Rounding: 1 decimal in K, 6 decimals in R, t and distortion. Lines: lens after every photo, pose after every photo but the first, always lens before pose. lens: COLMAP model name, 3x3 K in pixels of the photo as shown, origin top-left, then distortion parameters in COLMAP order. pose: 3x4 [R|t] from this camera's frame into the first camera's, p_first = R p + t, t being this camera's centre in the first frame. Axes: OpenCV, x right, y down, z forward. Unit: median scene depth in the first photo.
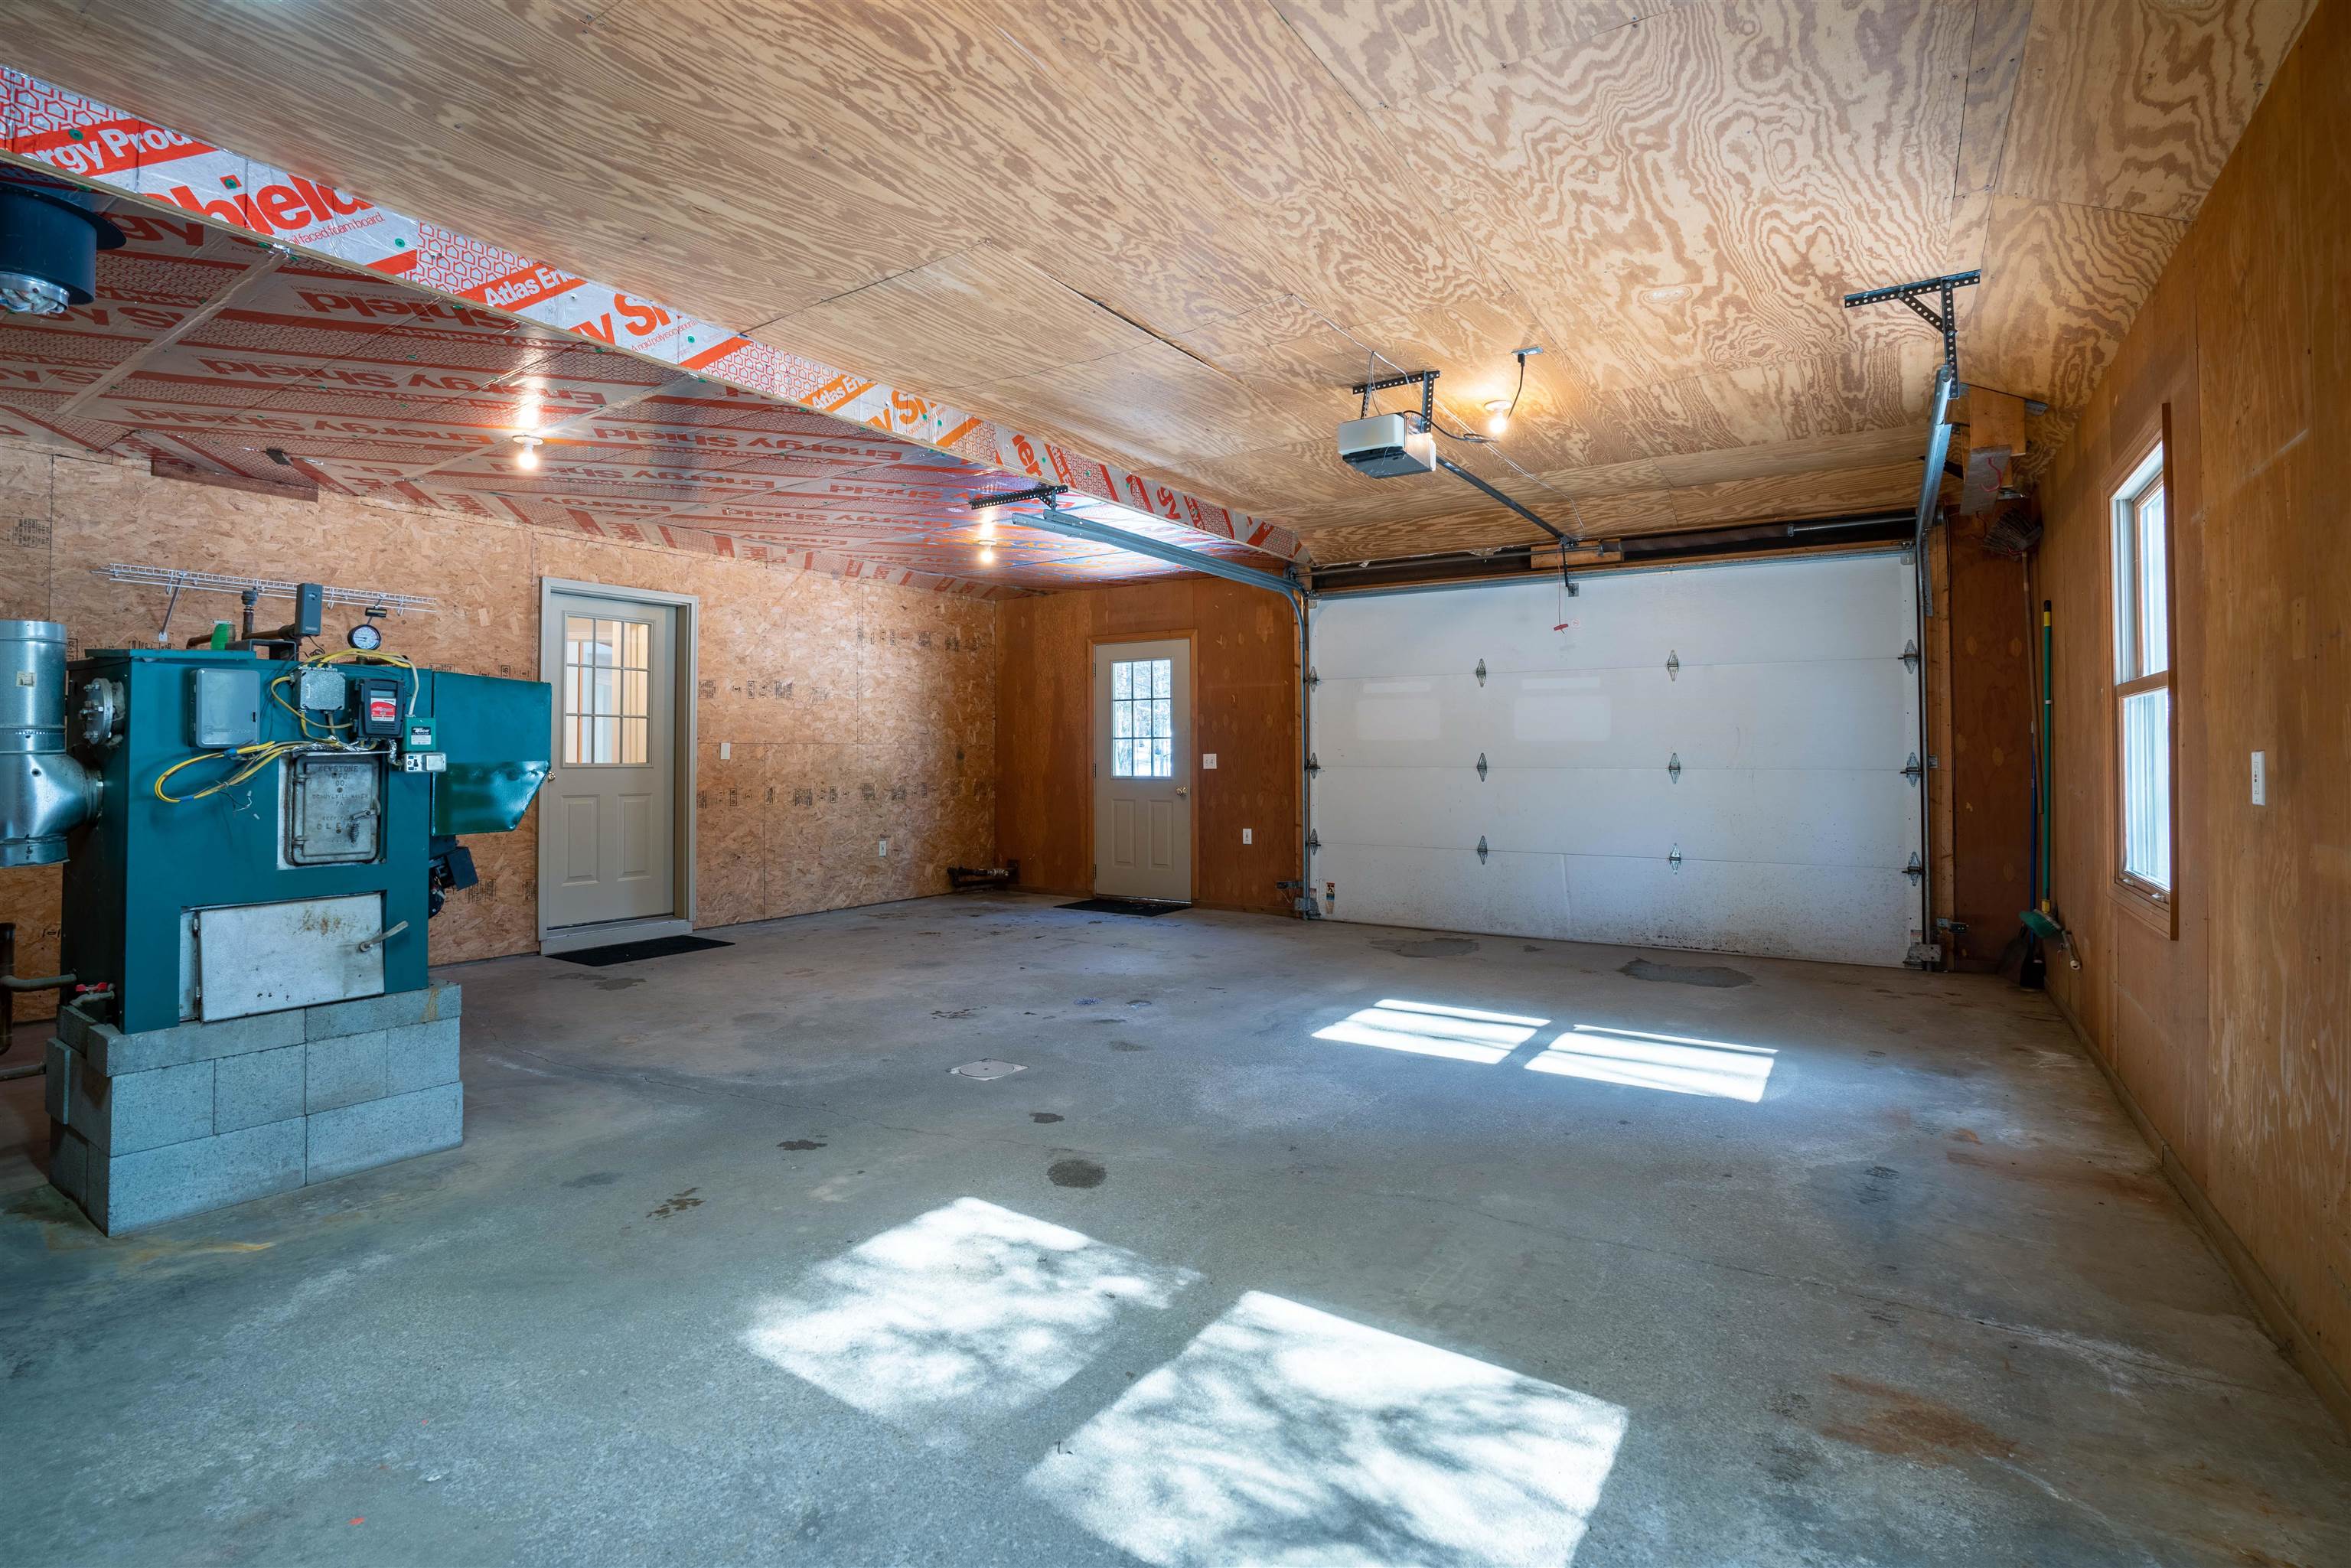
lens RADIAL K [[1083.1, 0, 1179.4], [0, 1083.1, 784.3], [0, 0, 1]] dist [-0.081549, 0.031849]
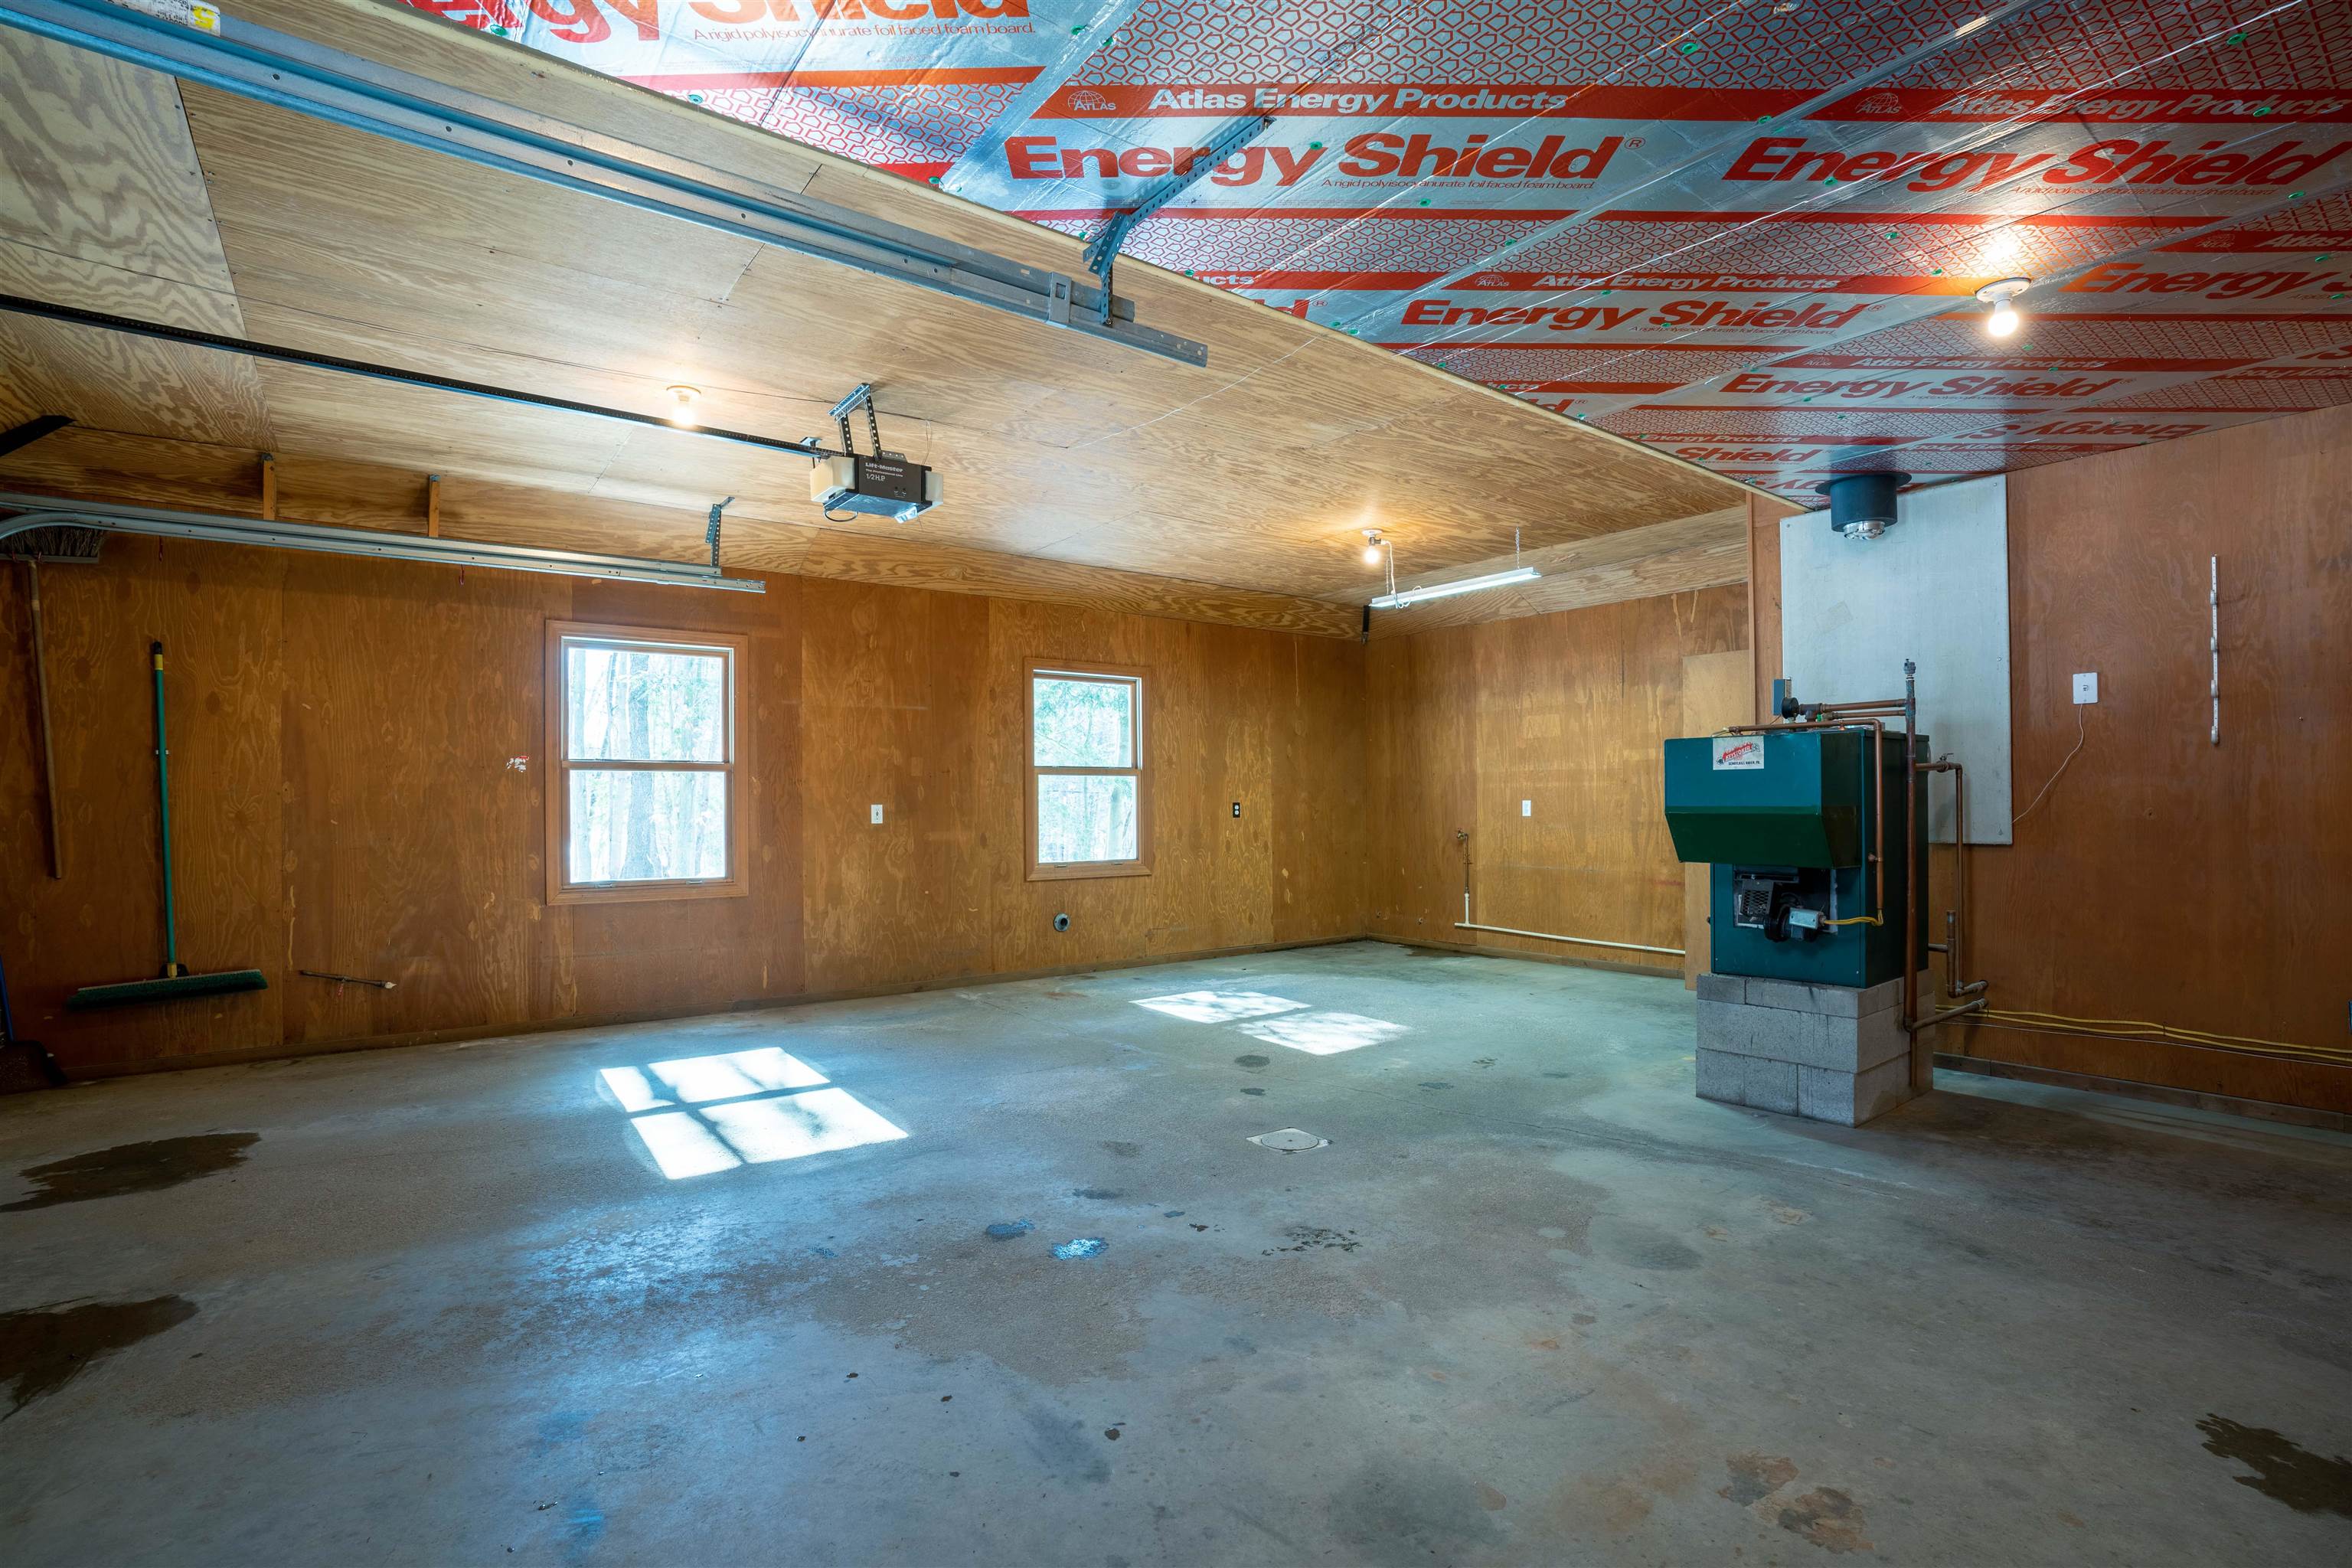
lens RADIAL K [[1101.9, 0, 1175.9], [0, 1101.9, 758.8], [0, 0, 1]] dist [-0.061199, 0.022101]
pose [[-0.940677, 0.016333, 0.338911, -0.583600], [0.011673, 0.999807, -0.015784, -0.074295], [-0.339103, -0.010891, -0.940686, 2.727091]]
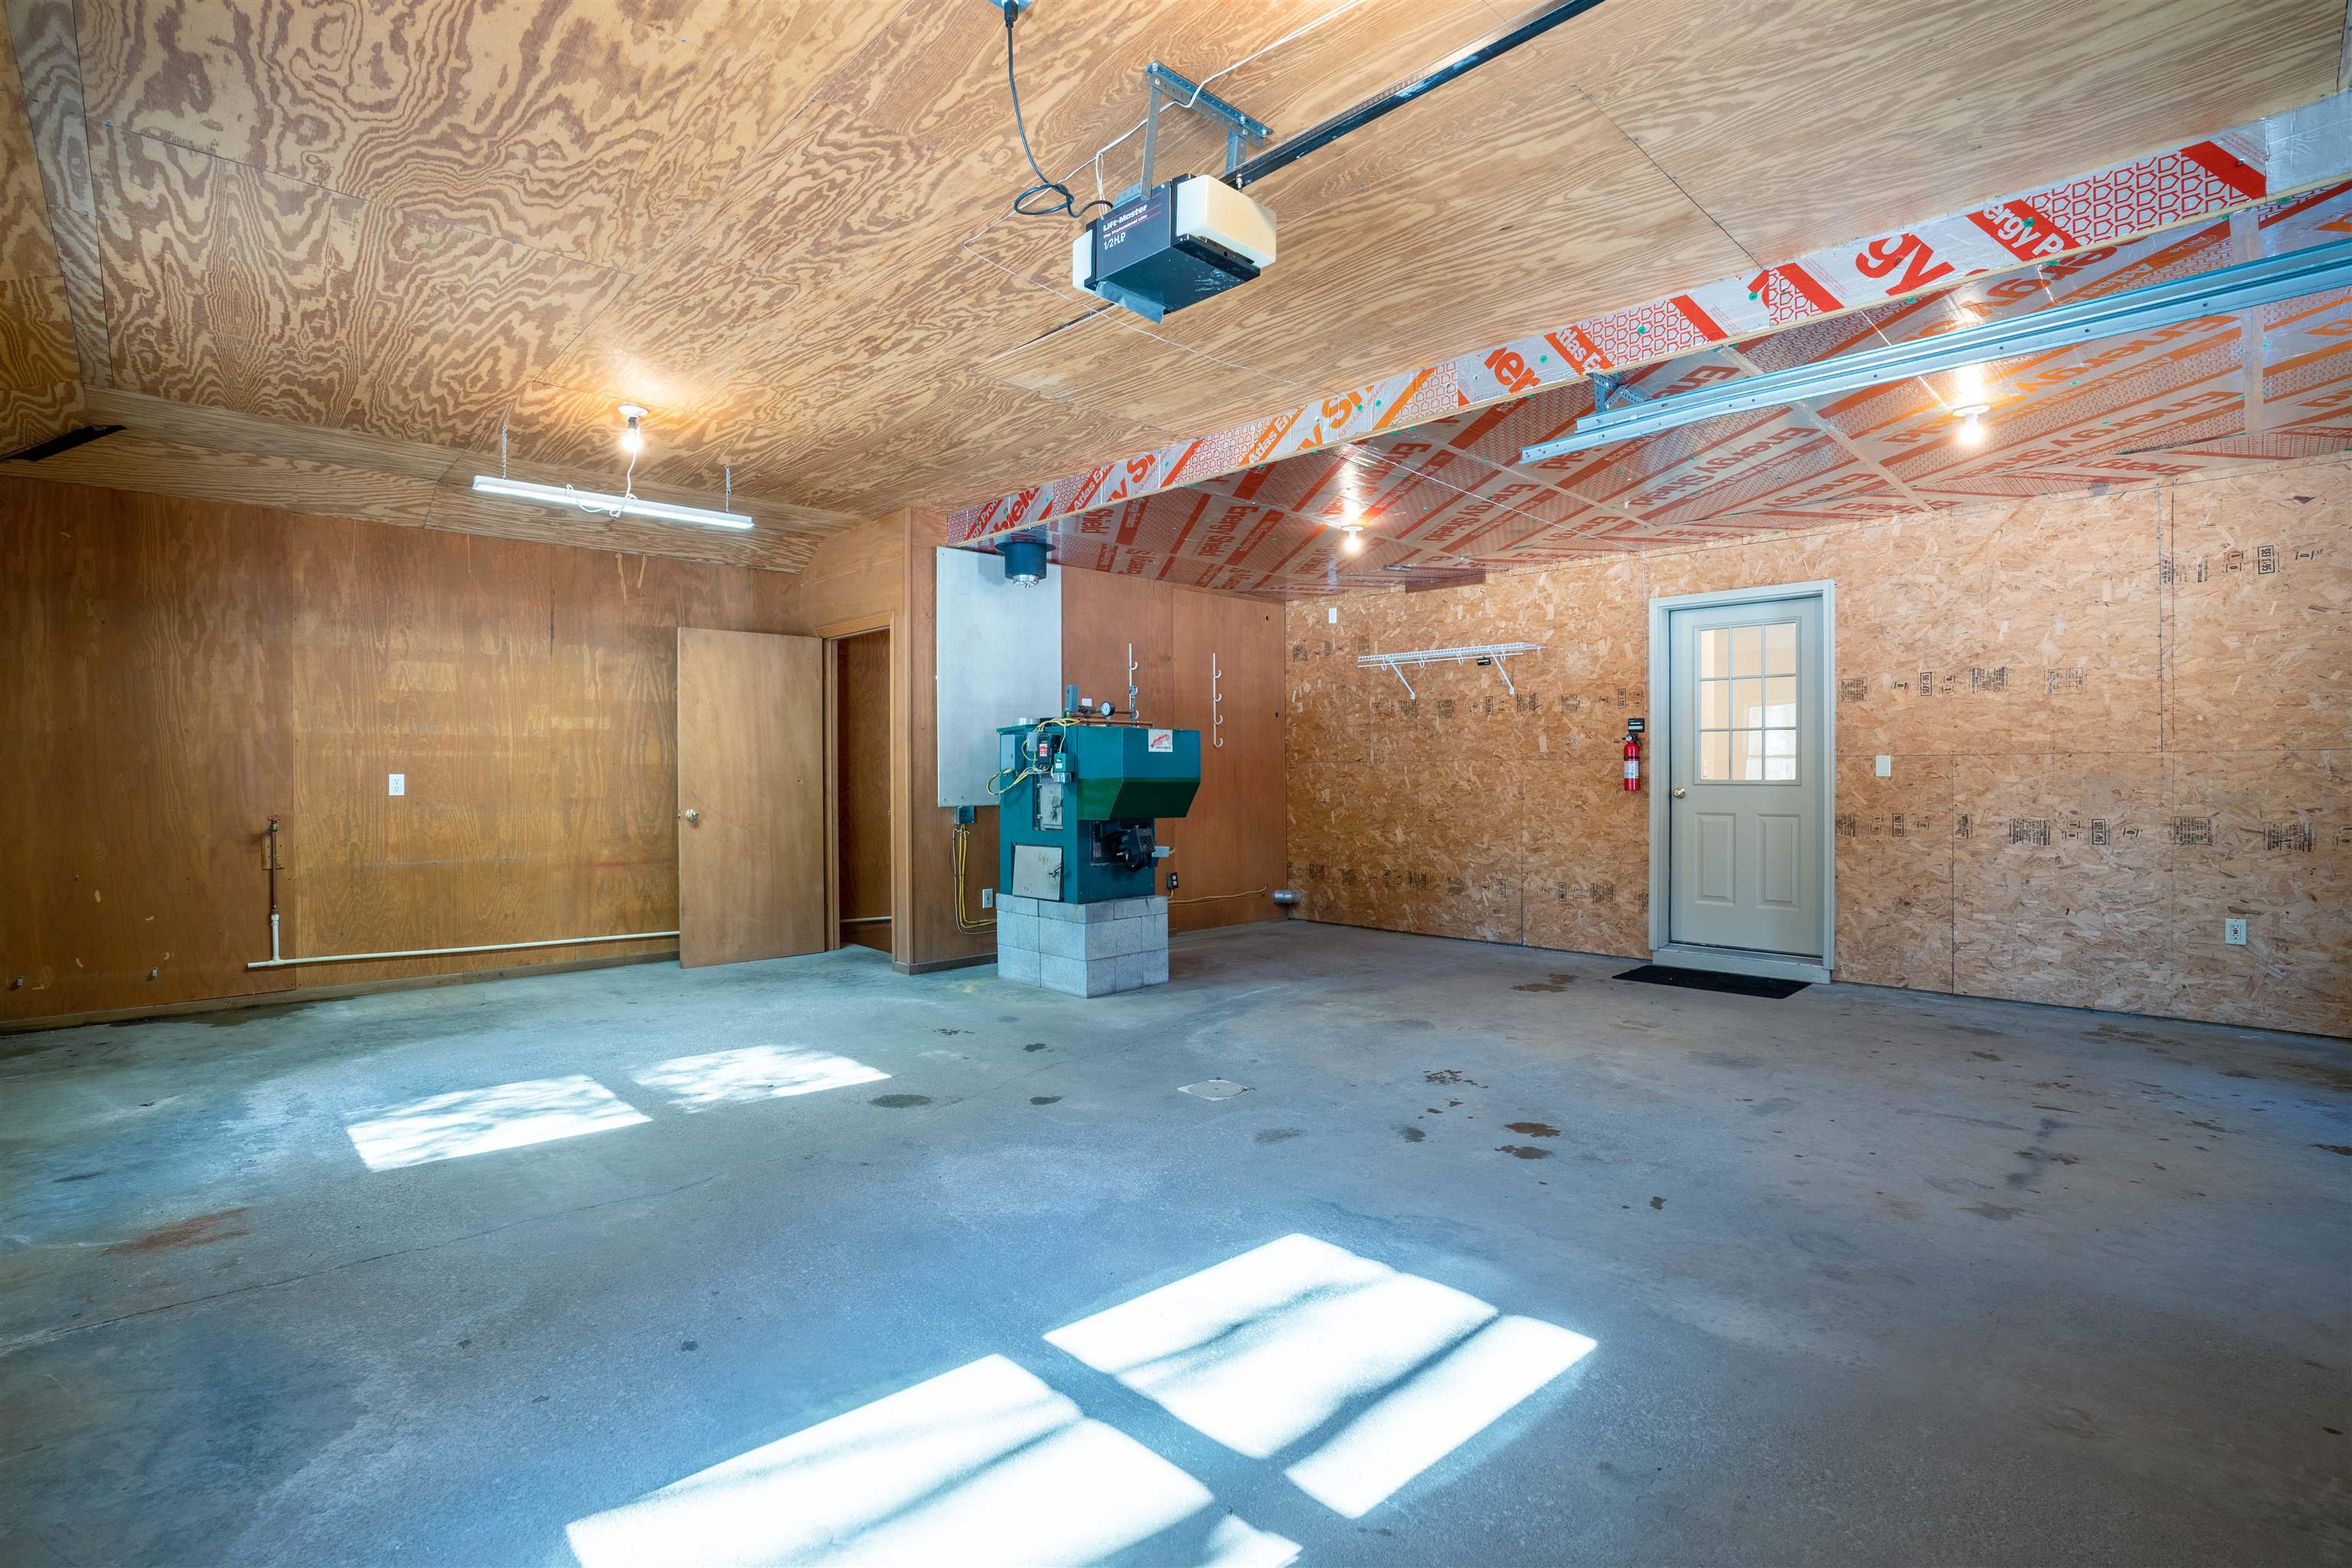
lens RADIAL K [[1101.9, 0, 1175.9], [0, 1101.9, 758.8], [0, 0, 1]] dist [-0.061199, 0.022101]
pose [[-0.212569, -0.013208, -0.977057, 1.167249], [-0.021467, 0.999730, -0.008844, -0.045030], [0.976910, 0.019095, -0.212795, 1.661495]]
